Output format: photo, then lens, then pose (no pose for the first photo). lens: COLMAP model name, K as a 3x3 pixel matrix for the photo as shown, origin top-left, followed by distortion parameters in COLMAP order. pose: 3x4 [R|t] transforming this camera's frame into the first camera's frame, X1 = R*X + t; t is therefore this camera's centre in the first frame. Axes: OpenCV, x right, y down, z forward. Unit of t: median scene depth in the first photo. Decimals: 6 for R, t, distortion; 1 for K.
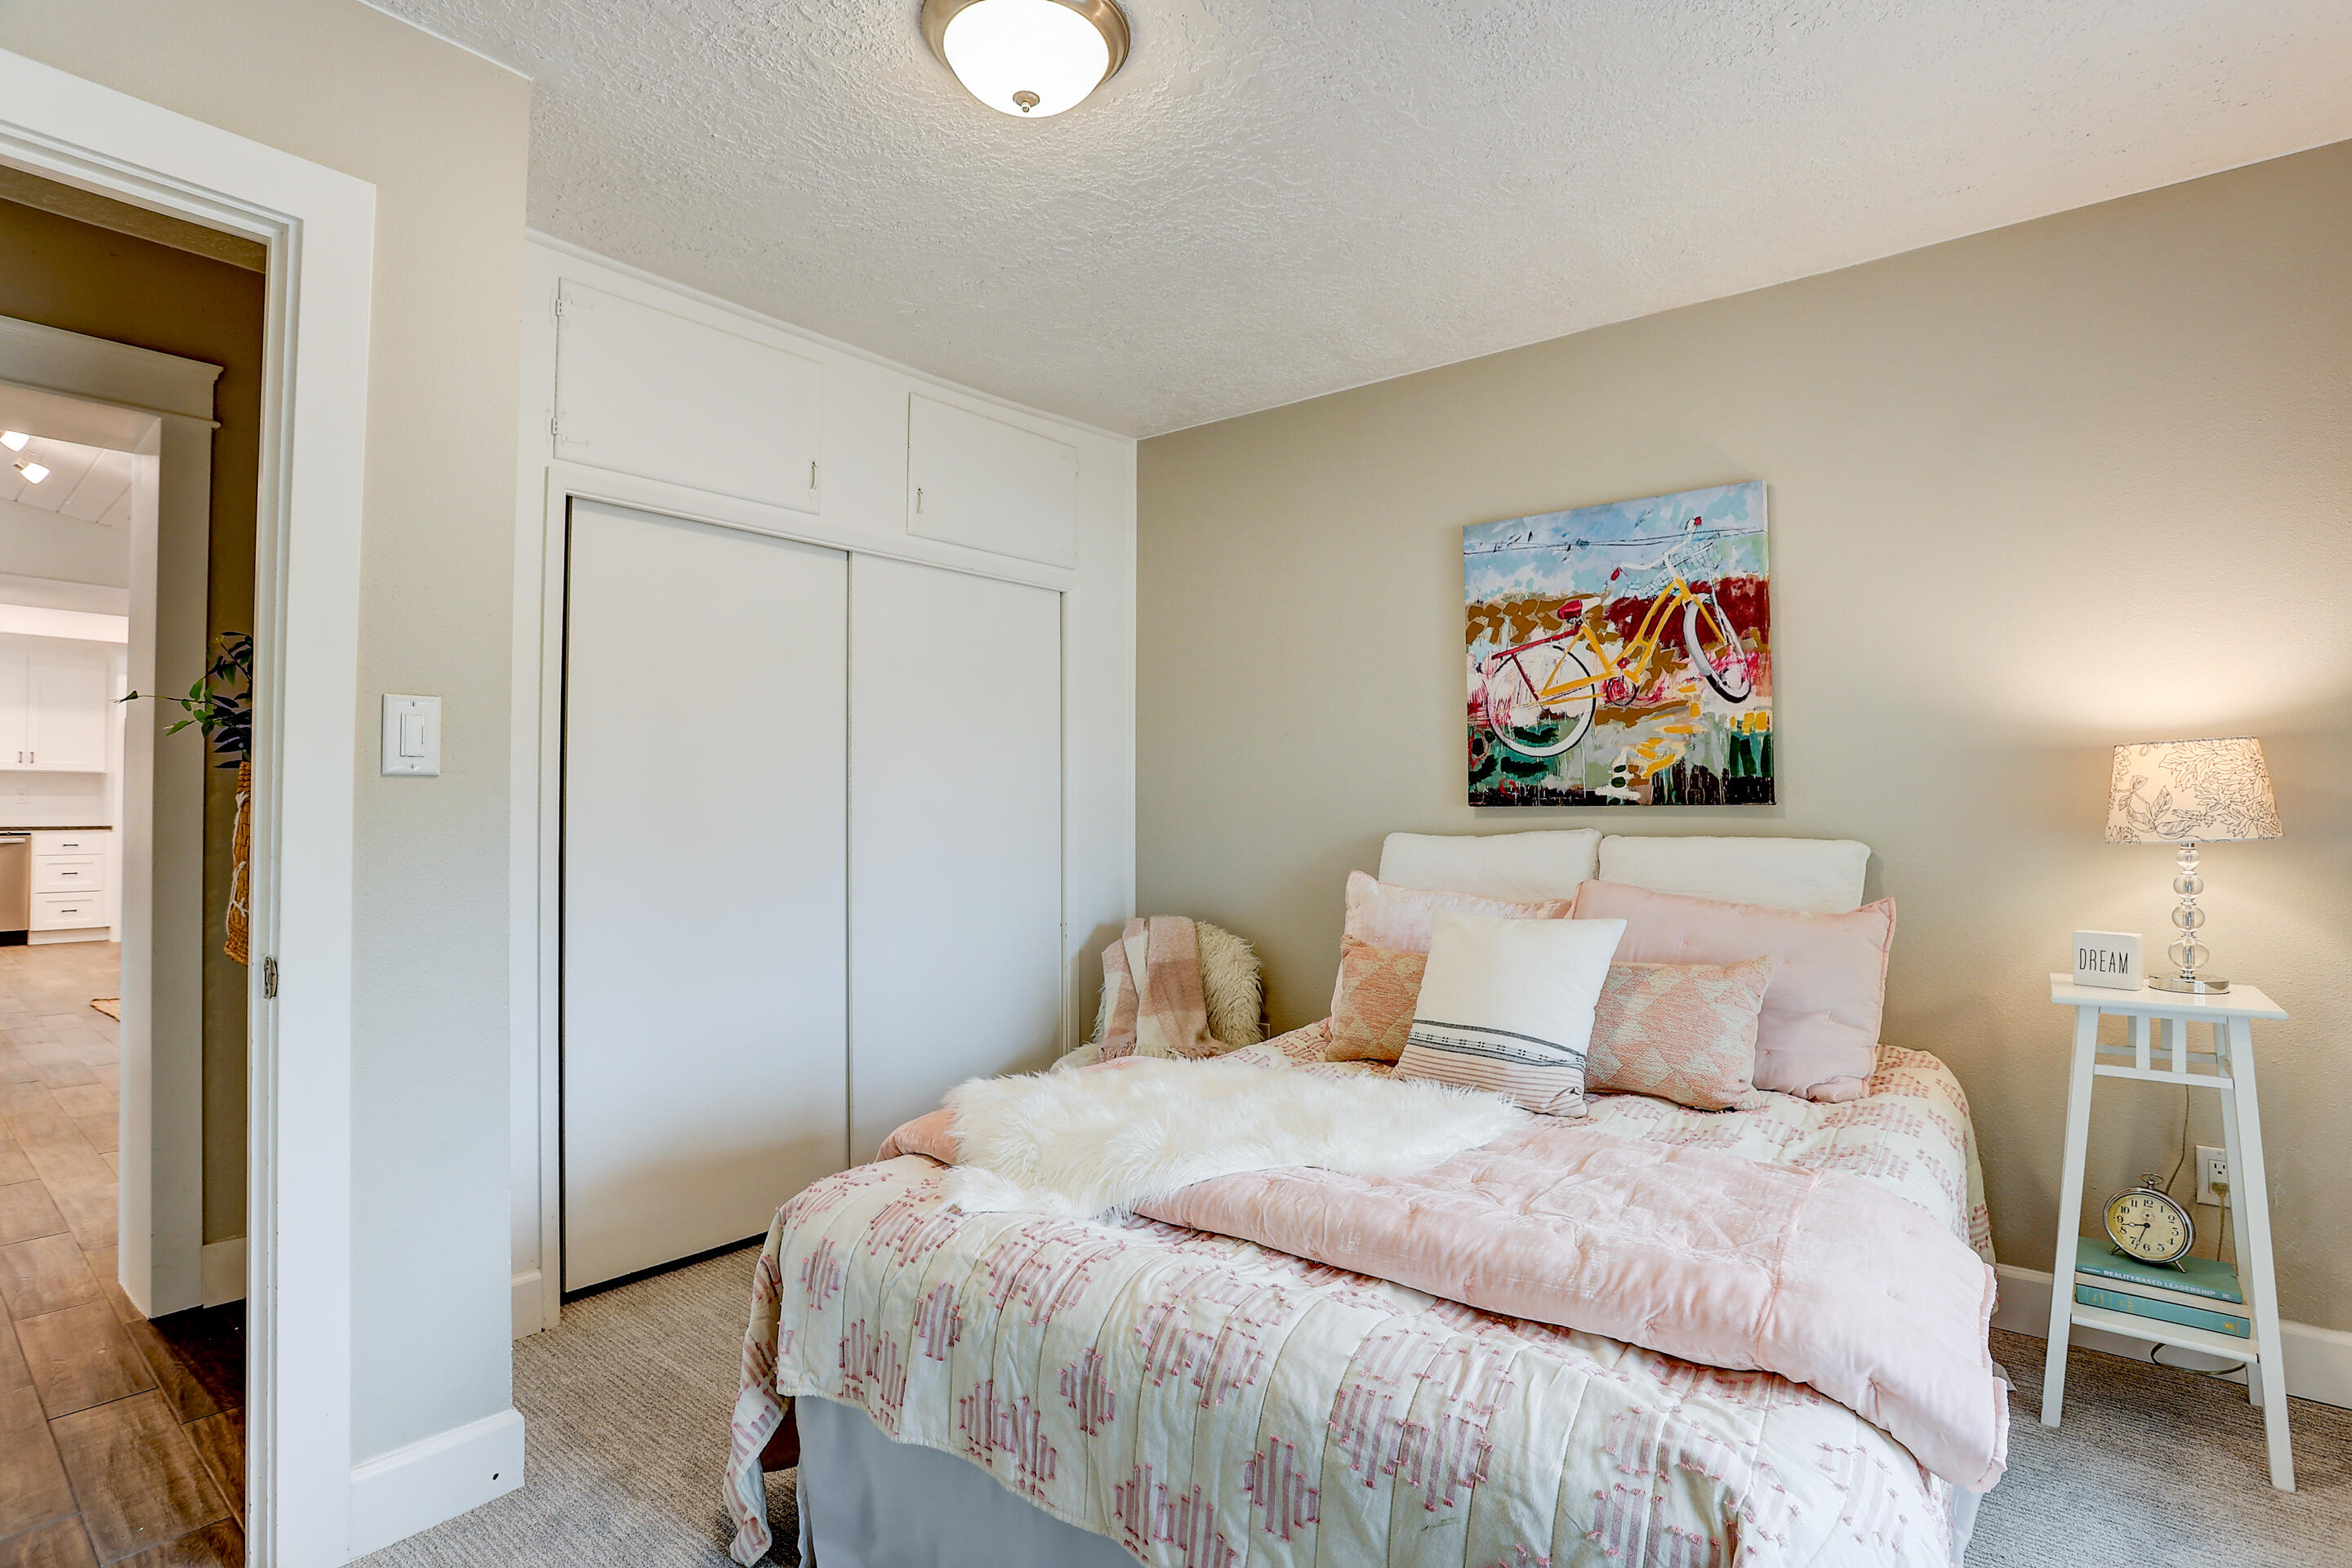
lens RADIAL K [[1152.7, 0, 1184.8], [0, 1152.7, 781.8], [0, 0, 1]] dist [-0.054780, 0.023221]
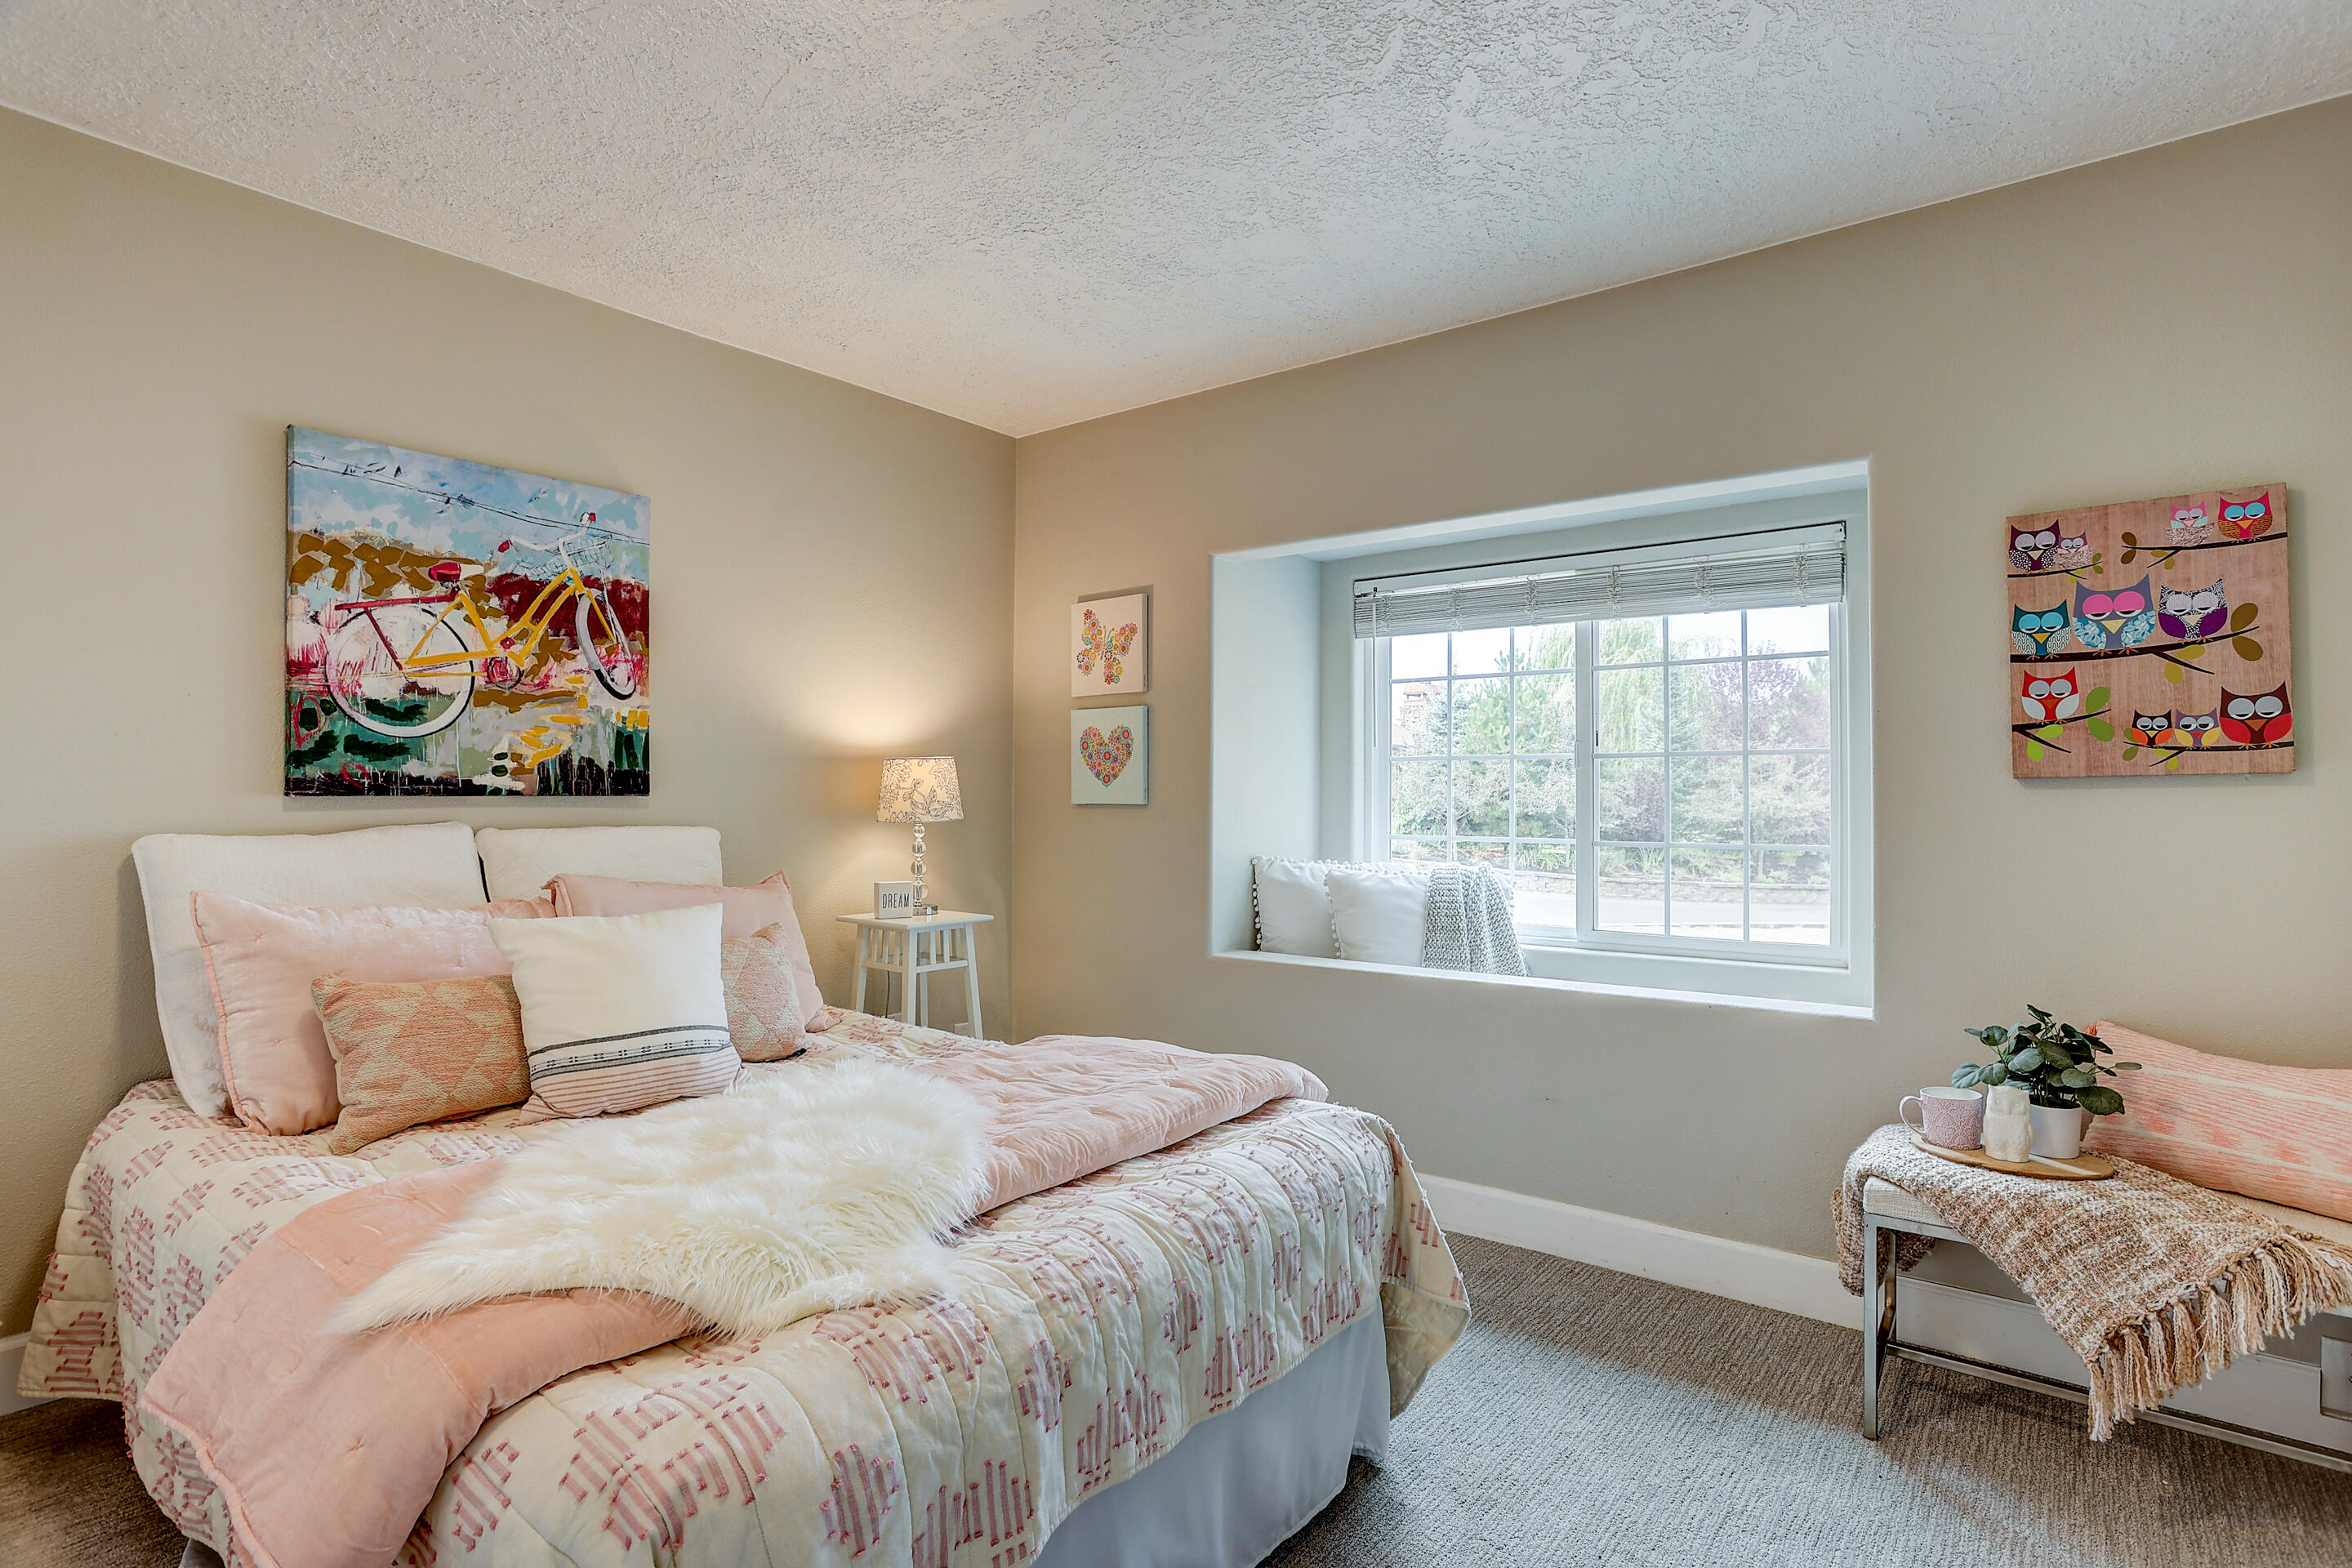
lens RADIAL K [[1152.7, 0, 1186.4], [0, 1152.7, 786.9], [0, 0, 1]] dist [-0.054780, 0.023221]
pose [[-0.005580, 0.009881, 0.999936, -0.540519], [-0.023190, 0.999681, -0.010008, 0.009761], [-0.999716, -0.023244, -0.005349, 0.447553]]
